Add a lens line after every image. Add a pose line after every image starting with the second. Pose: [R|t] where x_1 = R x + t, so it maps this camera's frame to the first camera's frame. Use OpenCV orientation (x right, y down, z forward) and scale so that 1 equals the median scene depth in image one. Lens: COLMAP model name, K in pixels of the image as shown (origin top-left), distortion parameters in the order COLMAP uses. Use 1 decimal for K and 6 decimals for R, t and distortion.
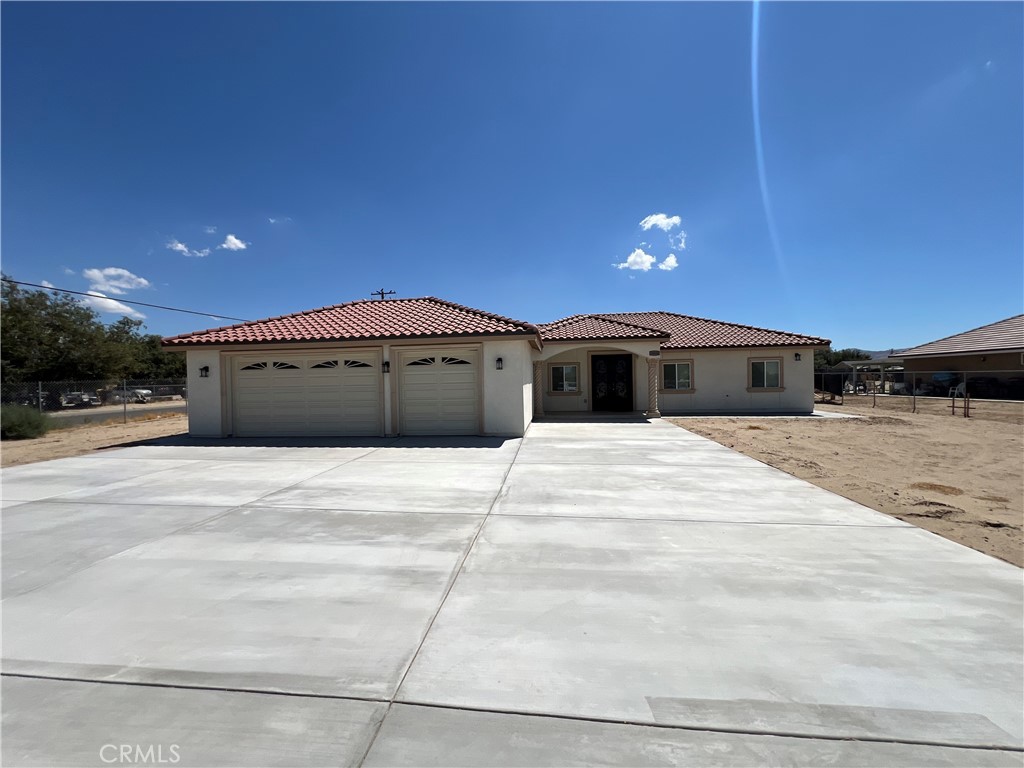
lens RADIAL K [[435.5, 0, 495.7], [0, 435.5, 400.7], [0, 0, 1]] dist [0.002934, 0.000128]
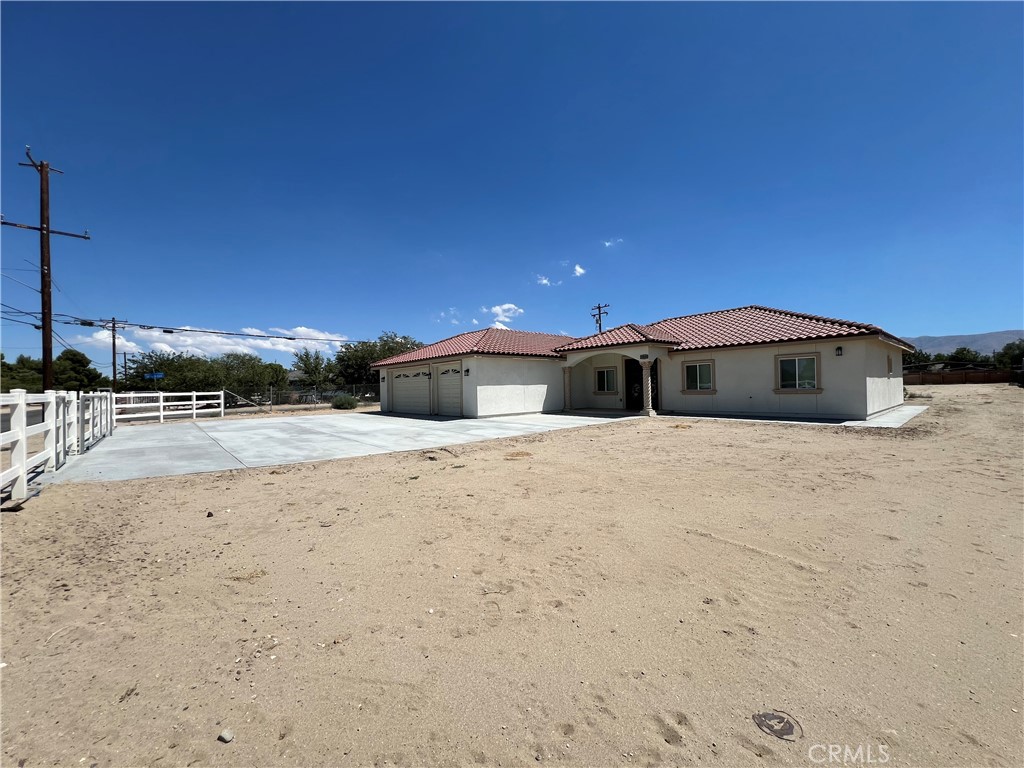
lens RADIAL K [[408.0, 0, 511.8], [0, 408.0, 390.4], [0, 0, 1]] dist [0.000073, -0.000060]
pose [[0.743713, 0.007761, -0.668454, 0.702636], [-0.019814, 0.999749, -0.010437, -0.007487], [0.668206, 0.021007, 0.743680, 0.029192]]
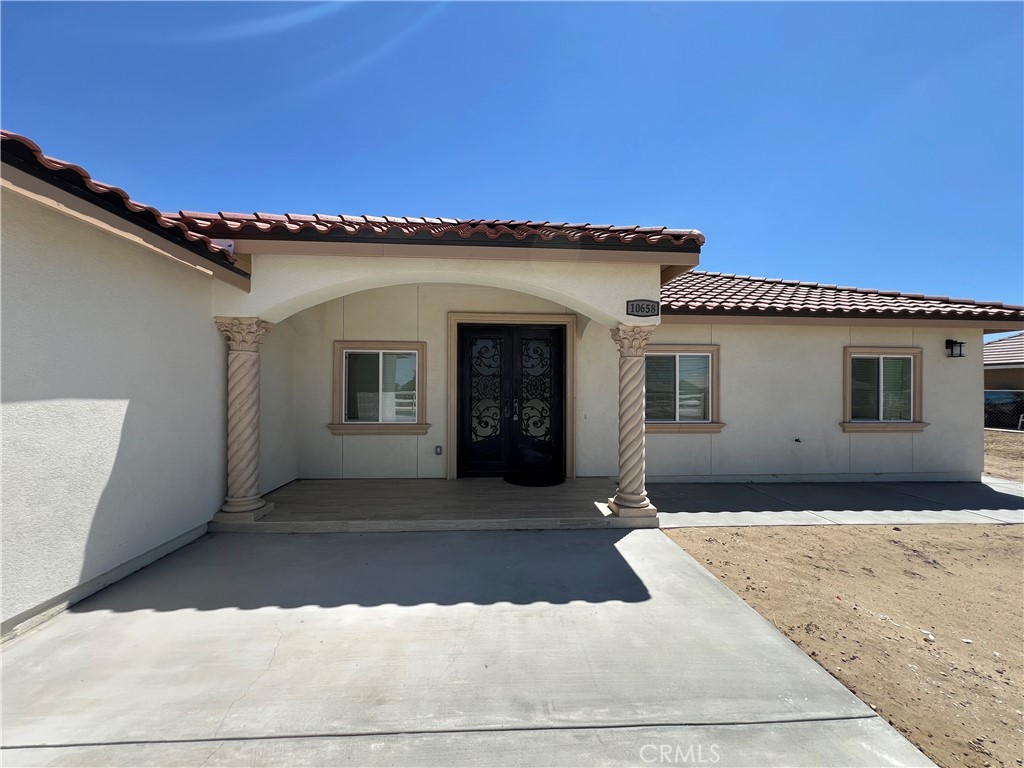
lens RADIAL K [[408.0, 0, 511.8], [0, 408.0, 390.4], [0, 0, 1]] dist [0.000073, -0.000060]
pose [[0.981921, 0.024271, 0.187729, 0.201781], [-0.017310, 0.999103, -0.038635, -0.036585], [-0.188498, 0.034687, 0.981461, 0.661649]]
